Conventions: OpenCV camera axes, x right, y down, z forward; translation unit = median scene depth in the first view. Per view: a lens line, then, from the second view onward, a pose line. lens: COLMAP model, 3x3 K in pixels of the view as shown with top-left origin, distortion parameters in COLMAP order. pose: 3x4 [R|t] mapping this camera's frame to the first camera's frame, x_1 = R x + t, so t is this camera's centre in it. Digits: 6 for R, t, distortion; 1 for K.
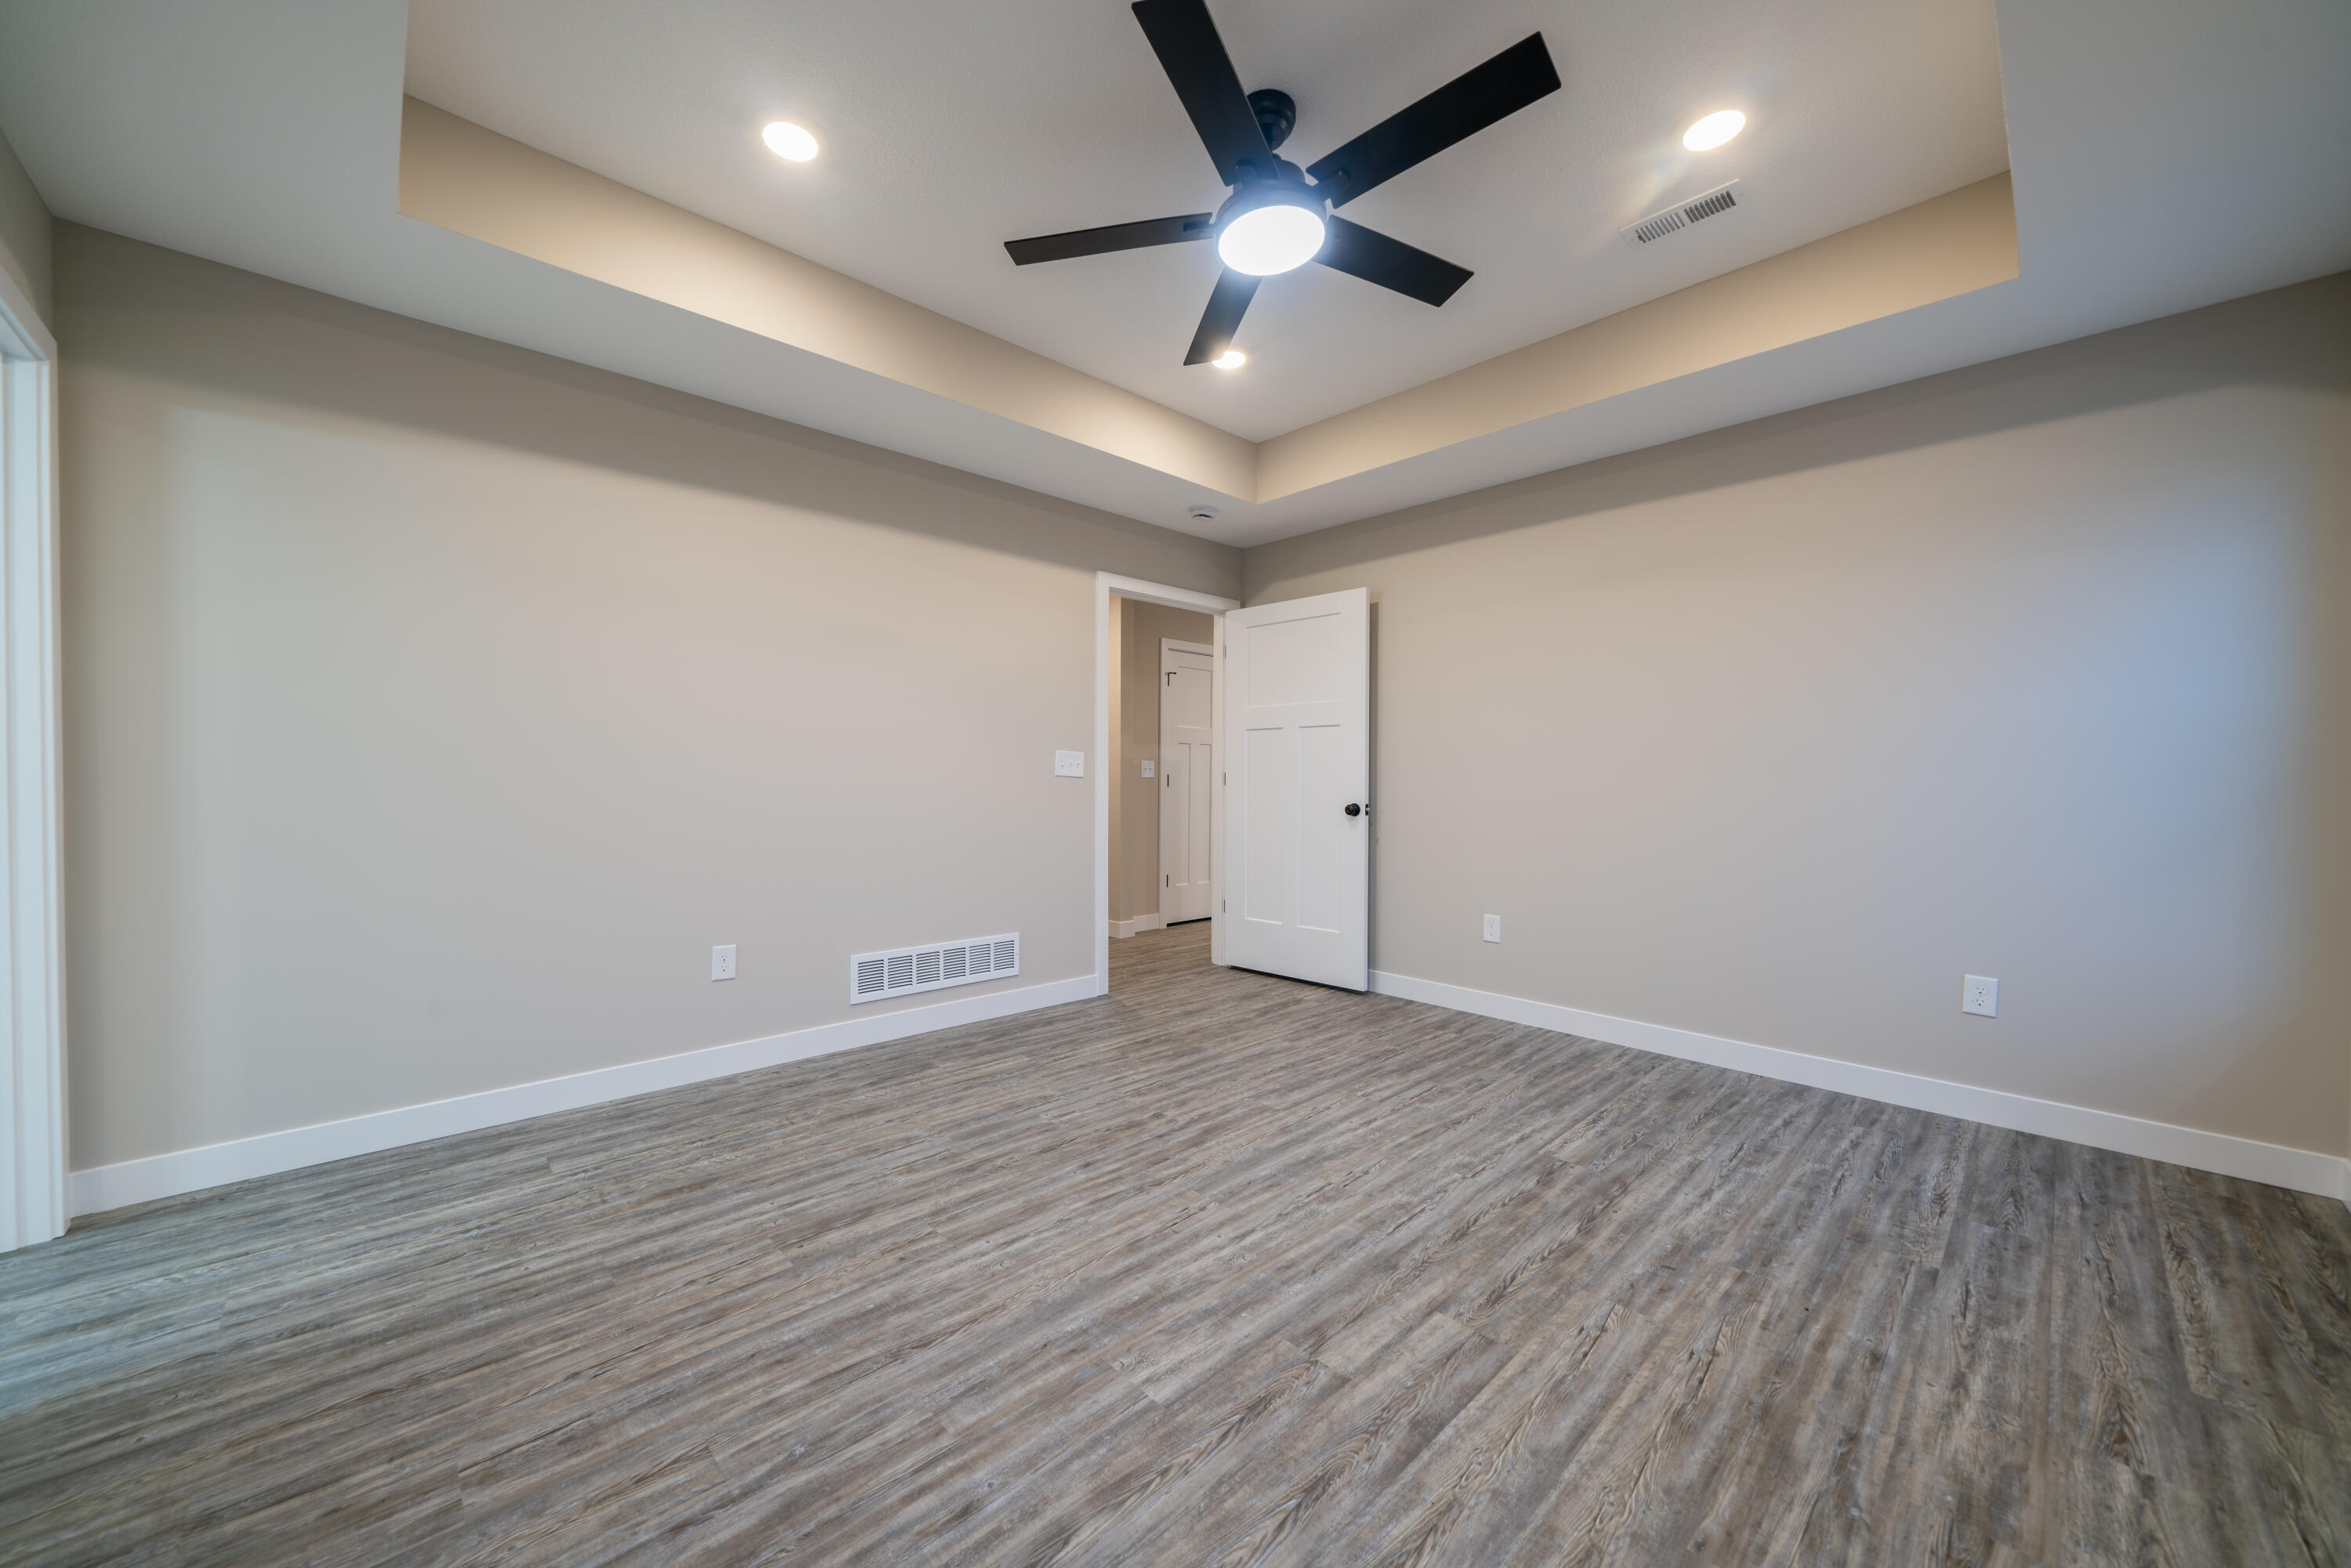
lens RADIAL K [[851.5, 0, 1153.0], [0, 851.5, 789.3], [0, 0, 1]] dist [-0.006412, 0.000548]
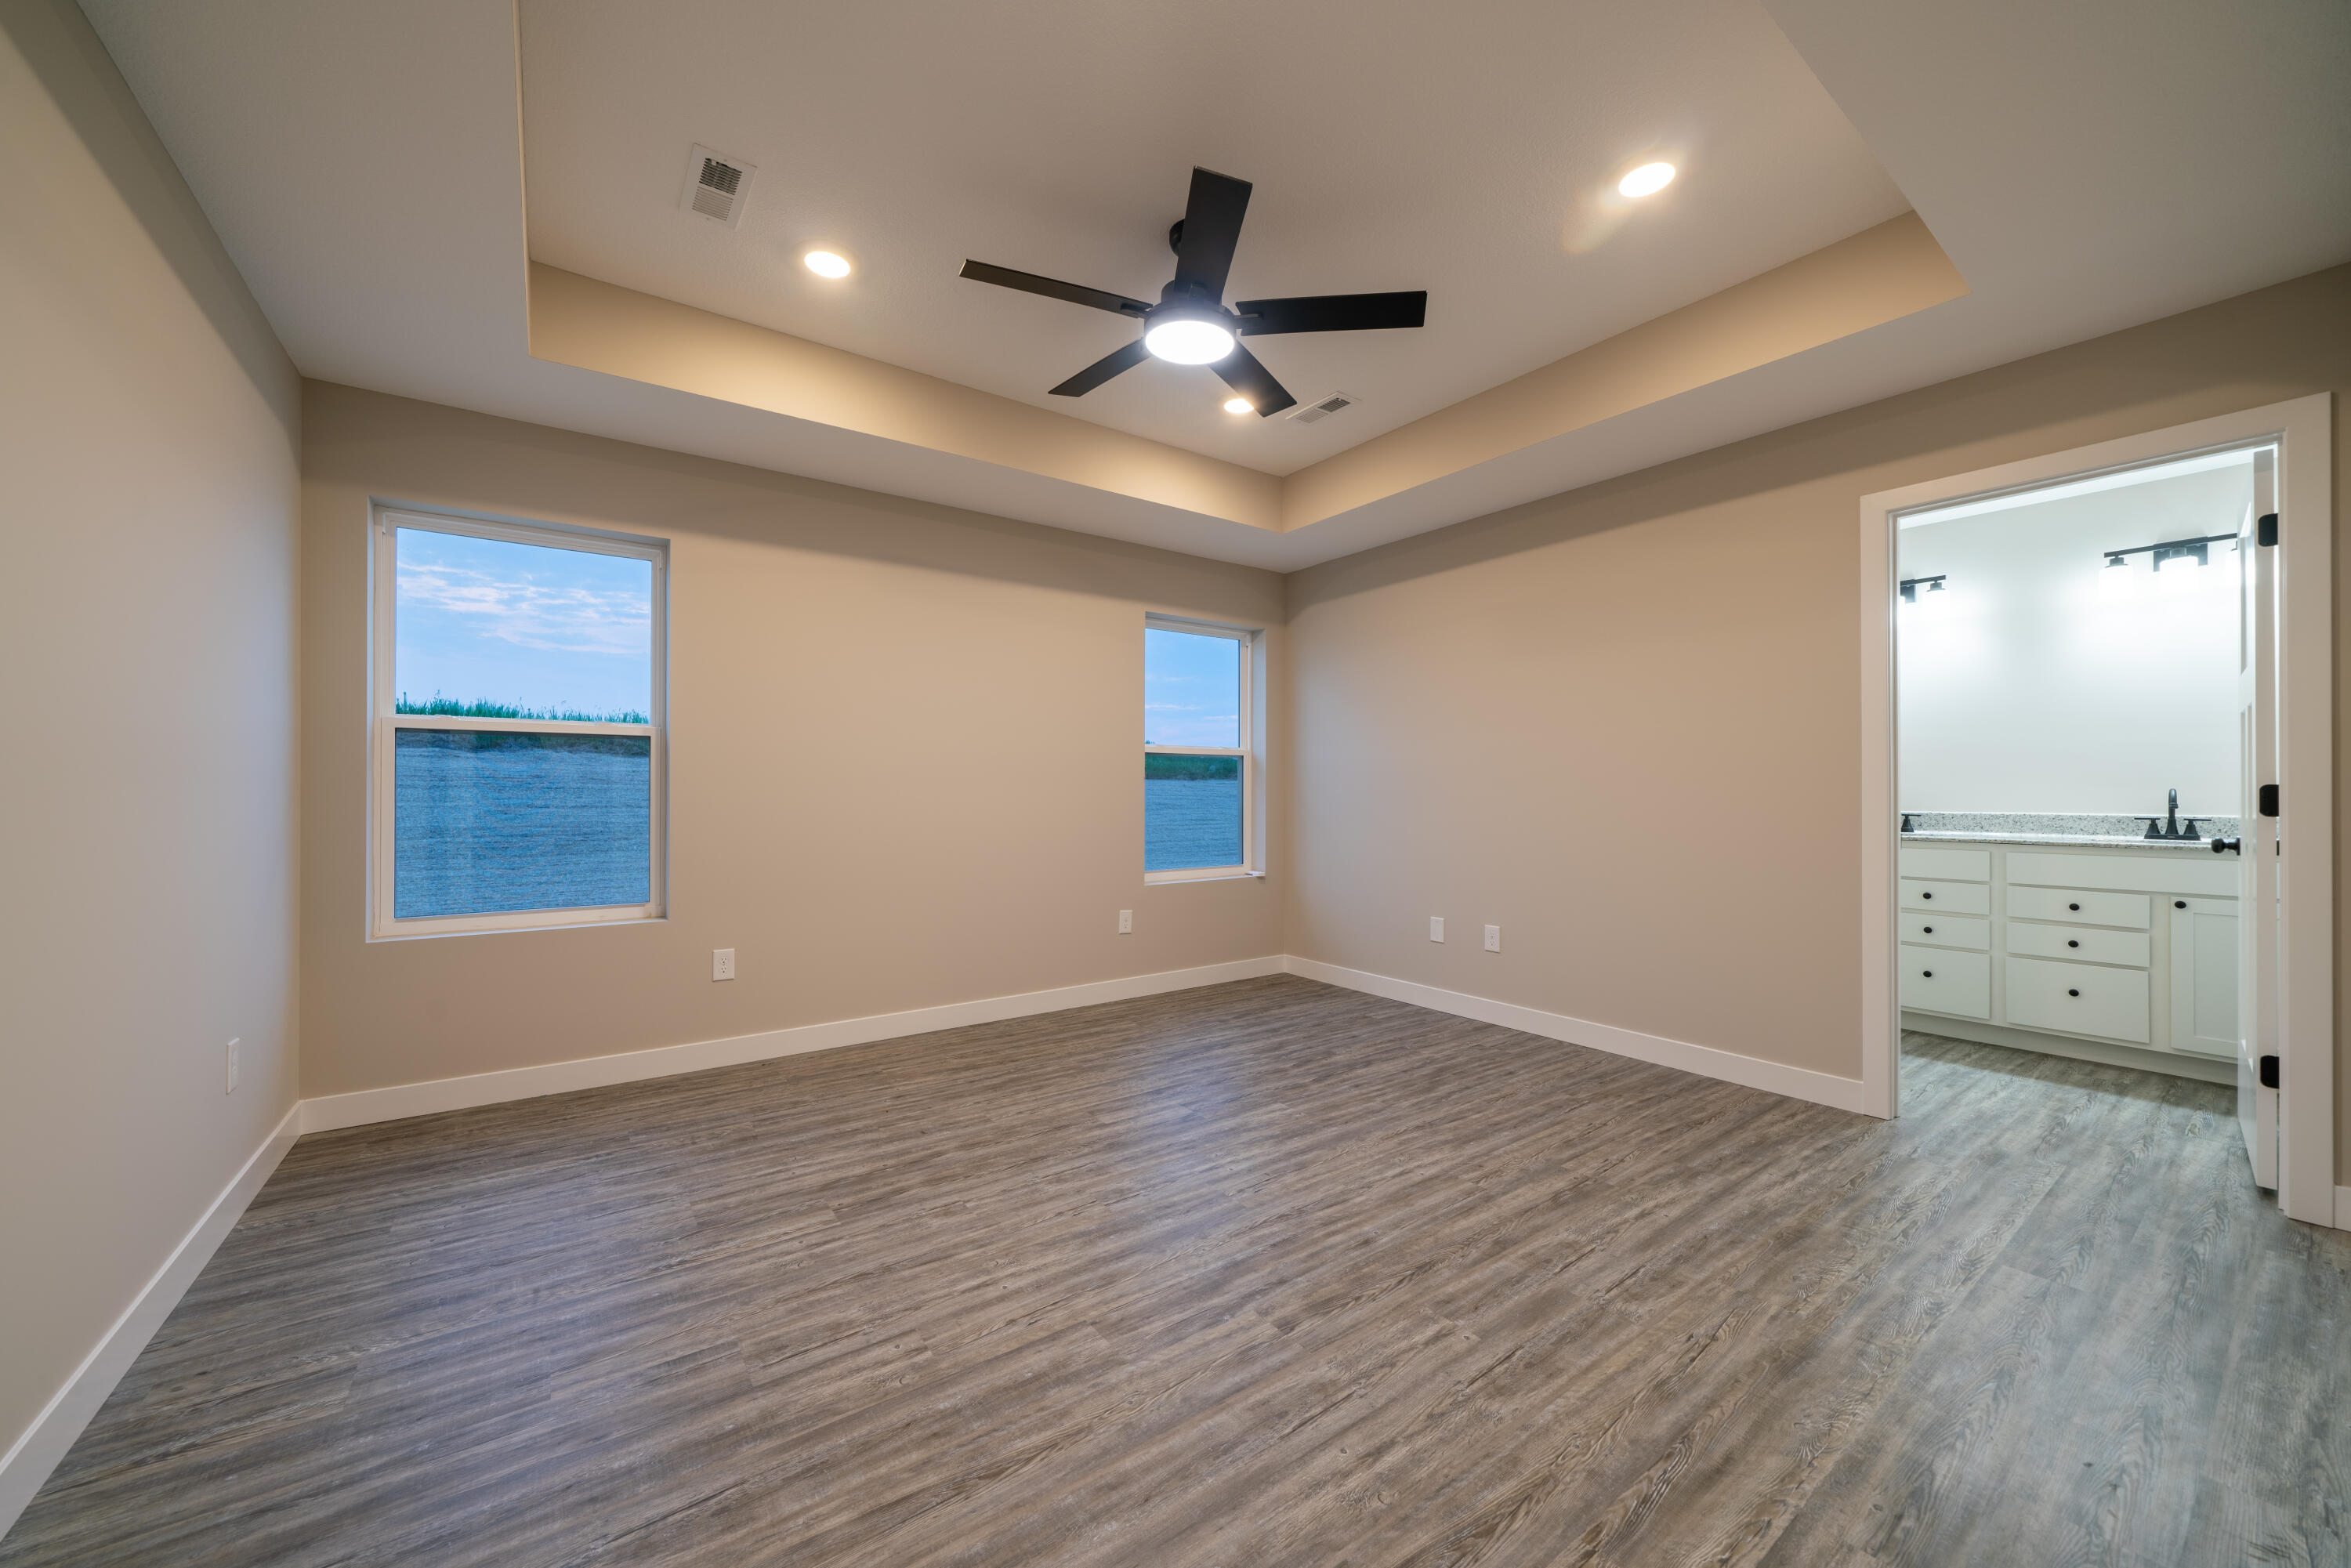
lens RADIAL K [[851.5, 0, 1153.0], [0, 851.5, 789.3], [0, 0, 1]] dist [-0.006412, 0.000548]
pose [[-0.991155, -0.005249, 0.132604, 0.028305], [-0.004014, 0.999946, 0.009583, -0.030094], [-0.132647, 0.008966, -0.991123, 2.090329]]
